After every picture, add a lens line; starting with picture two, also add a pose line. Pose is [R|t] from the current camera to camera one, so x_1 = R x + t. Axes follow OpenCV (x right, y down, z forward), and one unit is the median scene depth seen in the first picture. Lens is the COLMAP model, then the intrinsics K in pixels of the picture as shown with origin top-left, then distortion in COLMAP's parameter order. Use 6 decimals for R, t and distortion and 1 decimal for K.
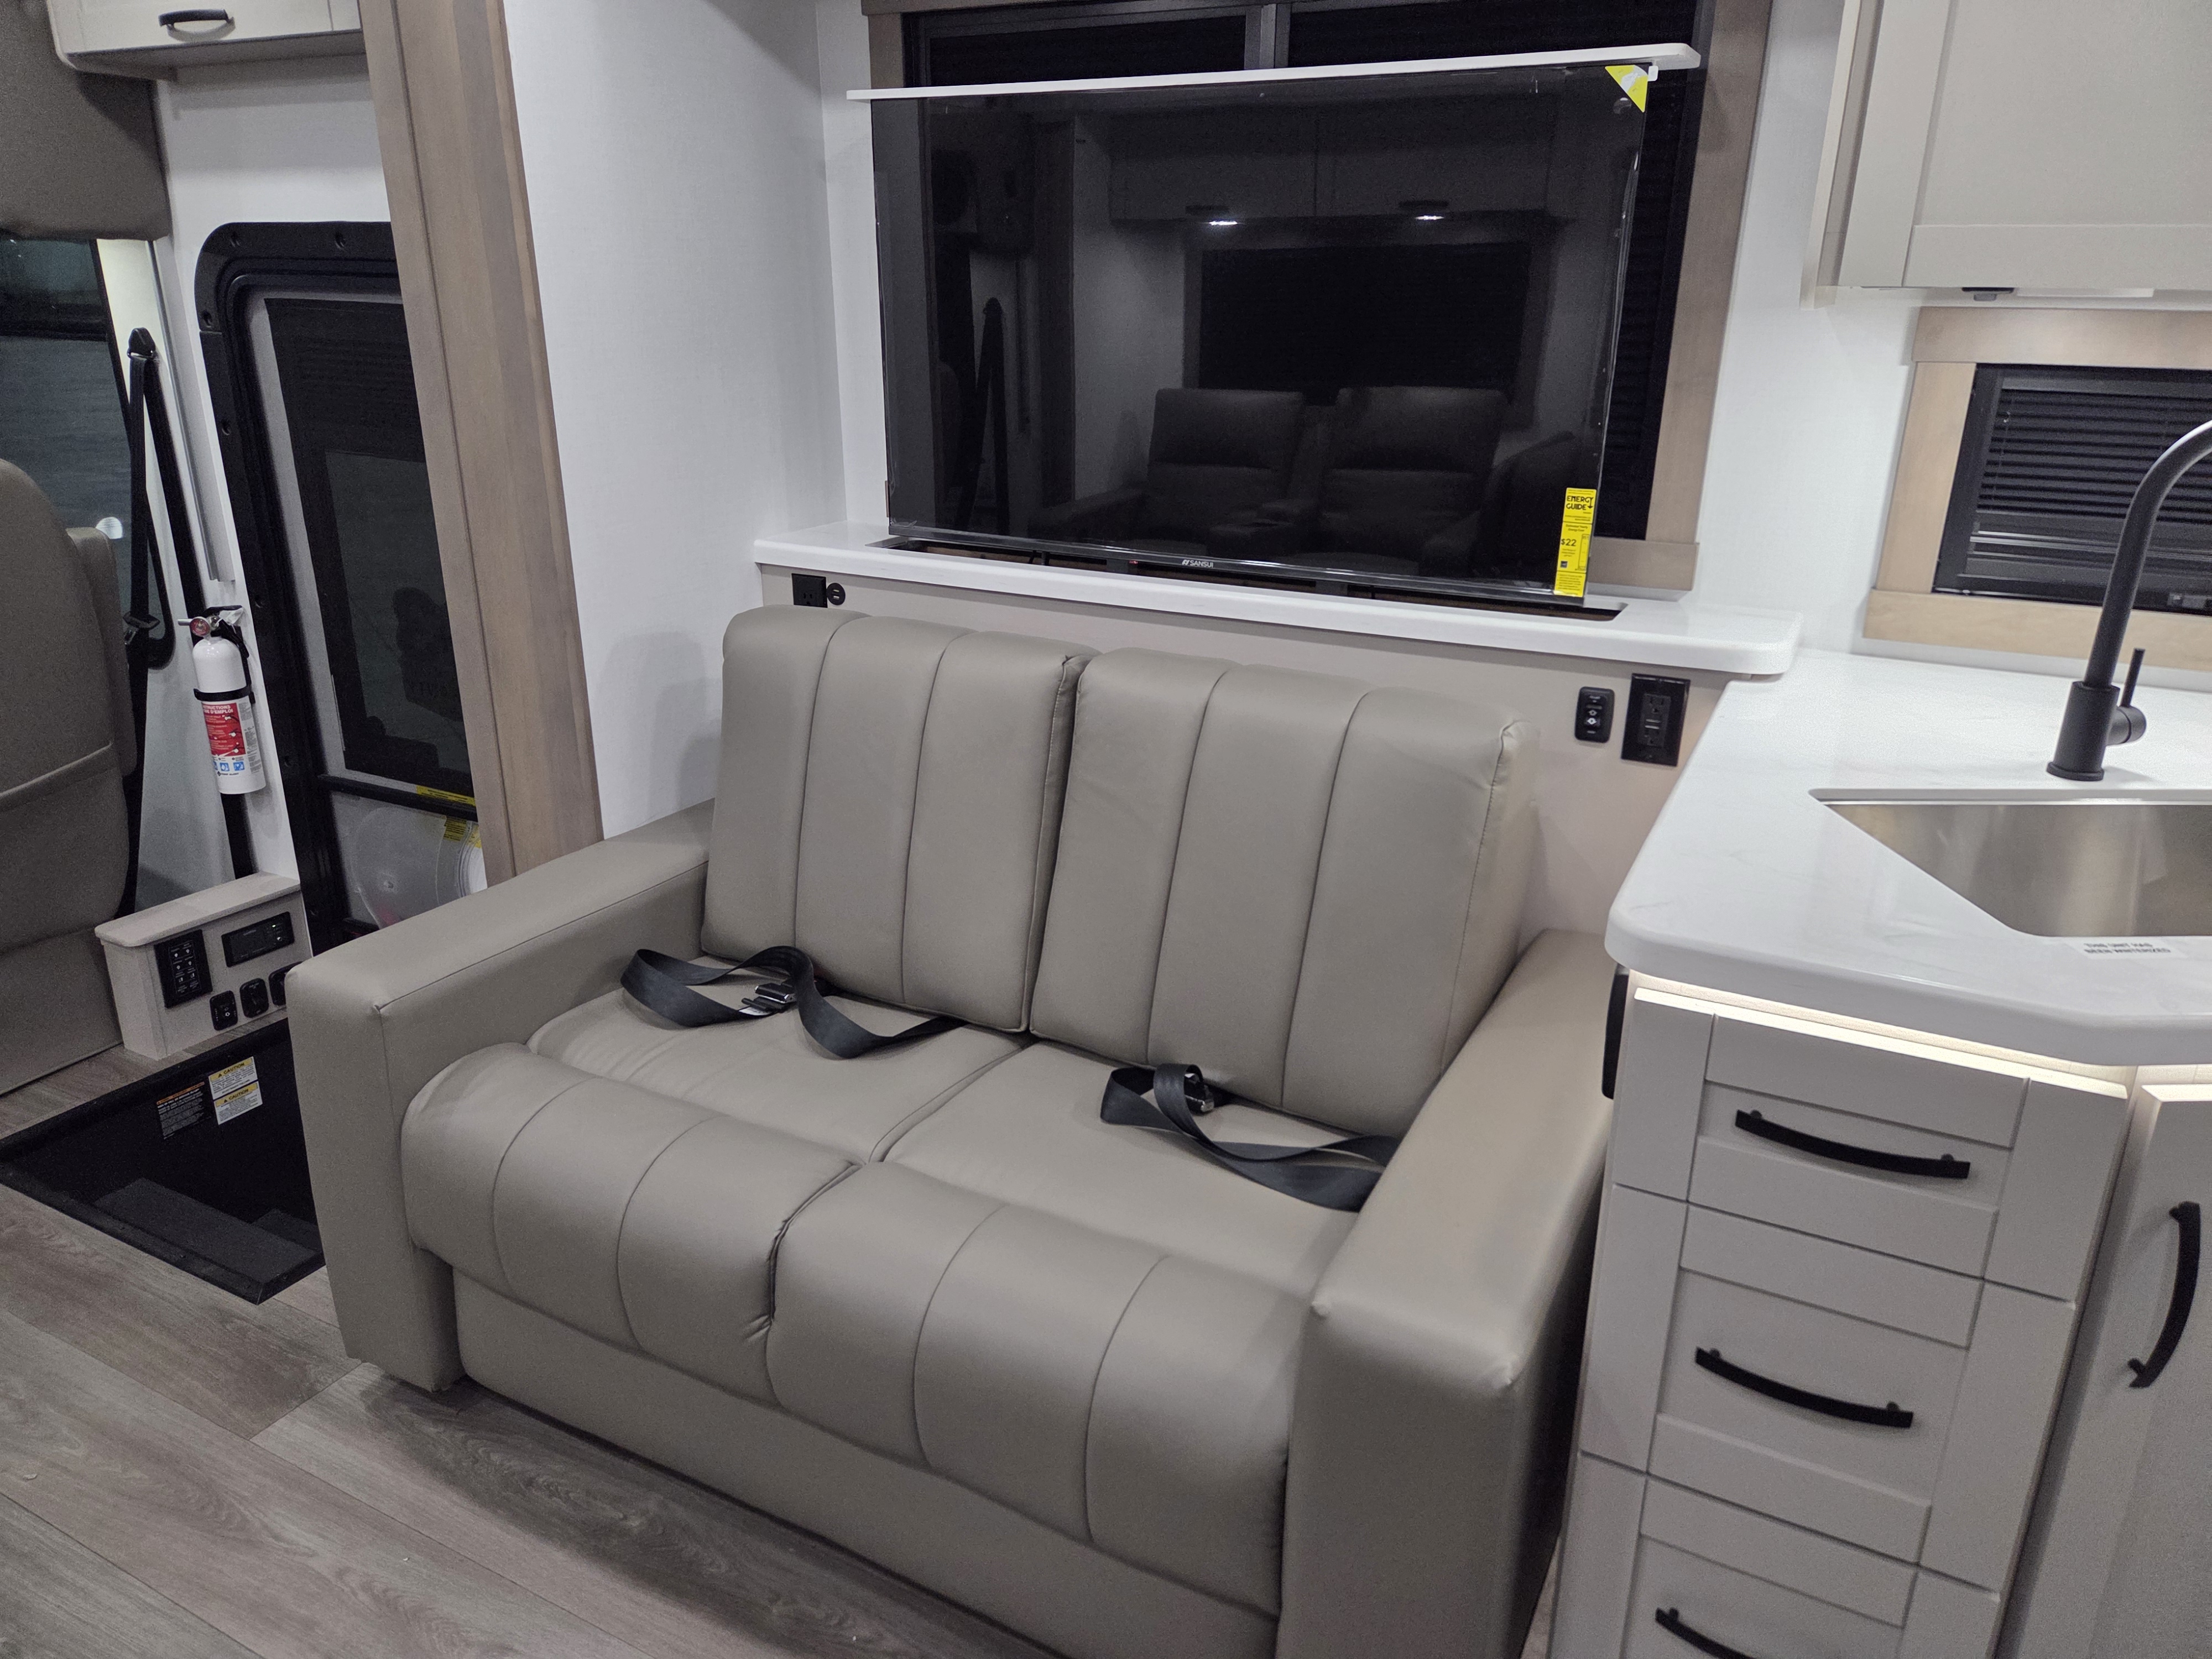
lens RADIAL K [[1492.8, 0, 1126.3], [0, 1492.8, 806.1], [0, 0, 1]] dist [0.062658, -0.056322]
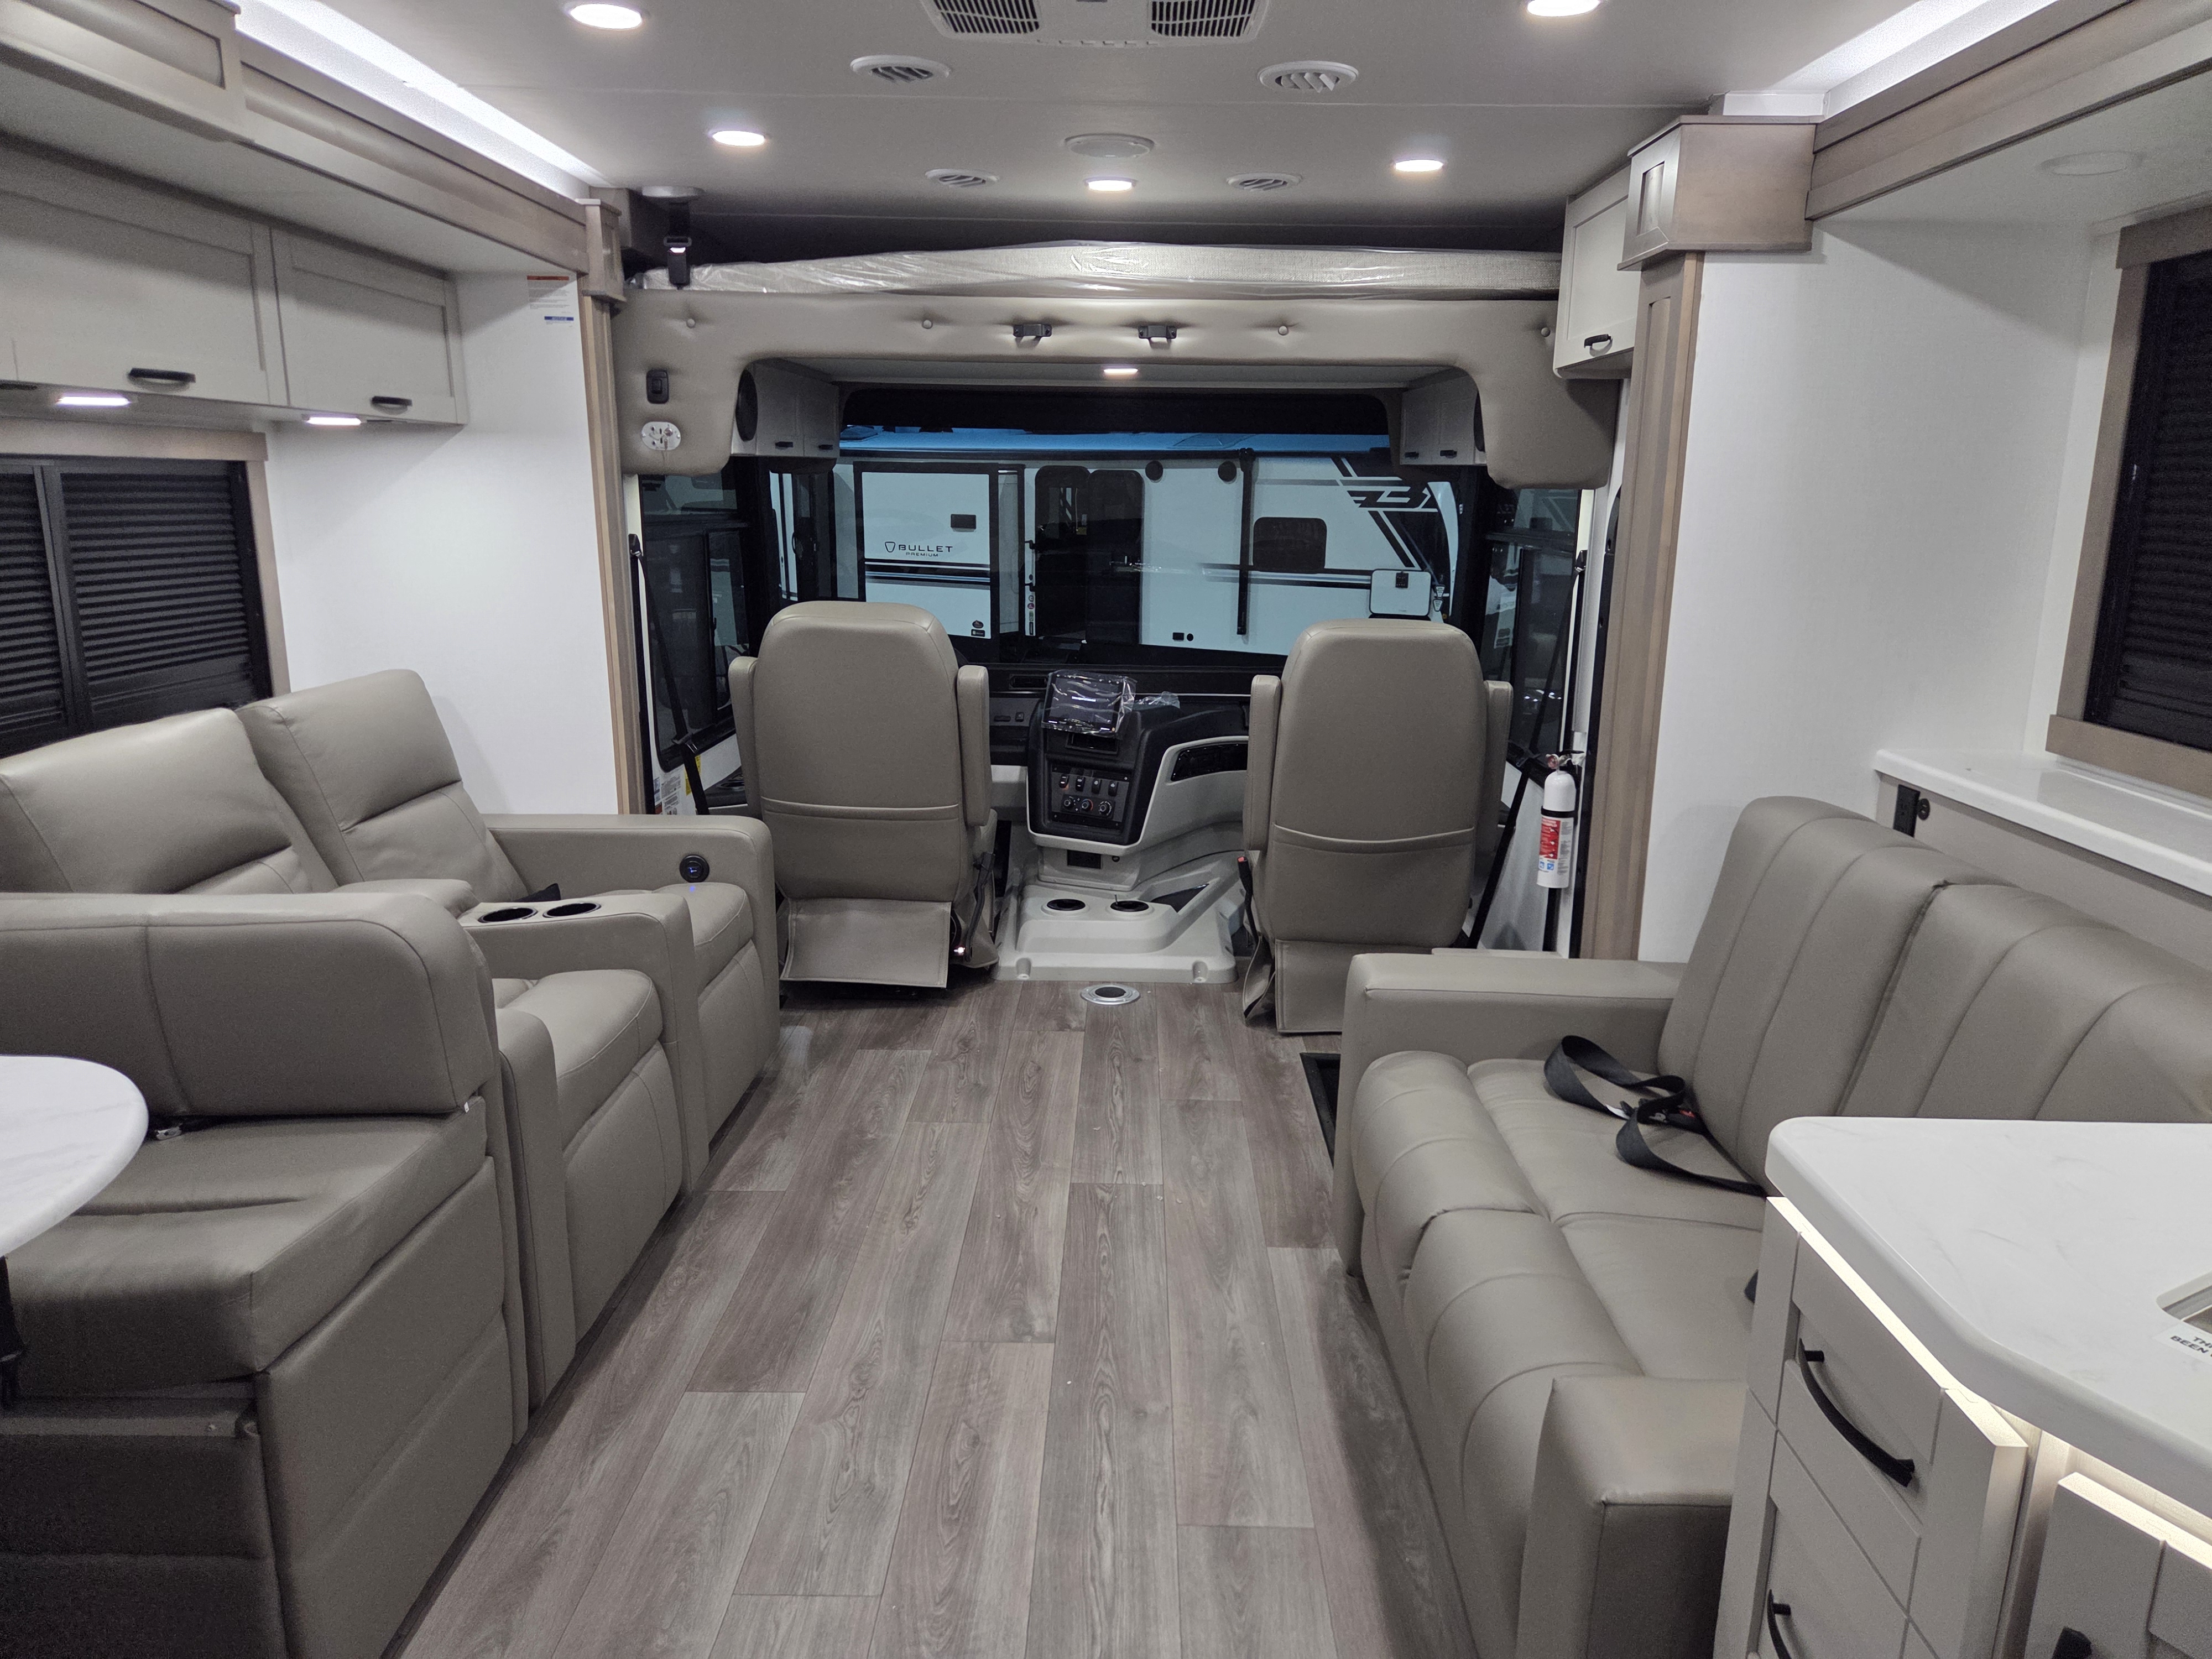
lens RADIAL K [[1492.8, 0, 1117.4], [0, 1492.8, 845.6], [0, 0, 1]] dist [0.062658, -0.056322]
pose [[0.450401, 0.204128, -0.869178, 0.574801], [-0.304988, 0.950129, 0.065097, -0.020037], [0.839119, 0.235769, 0.490196, 0.033153]]
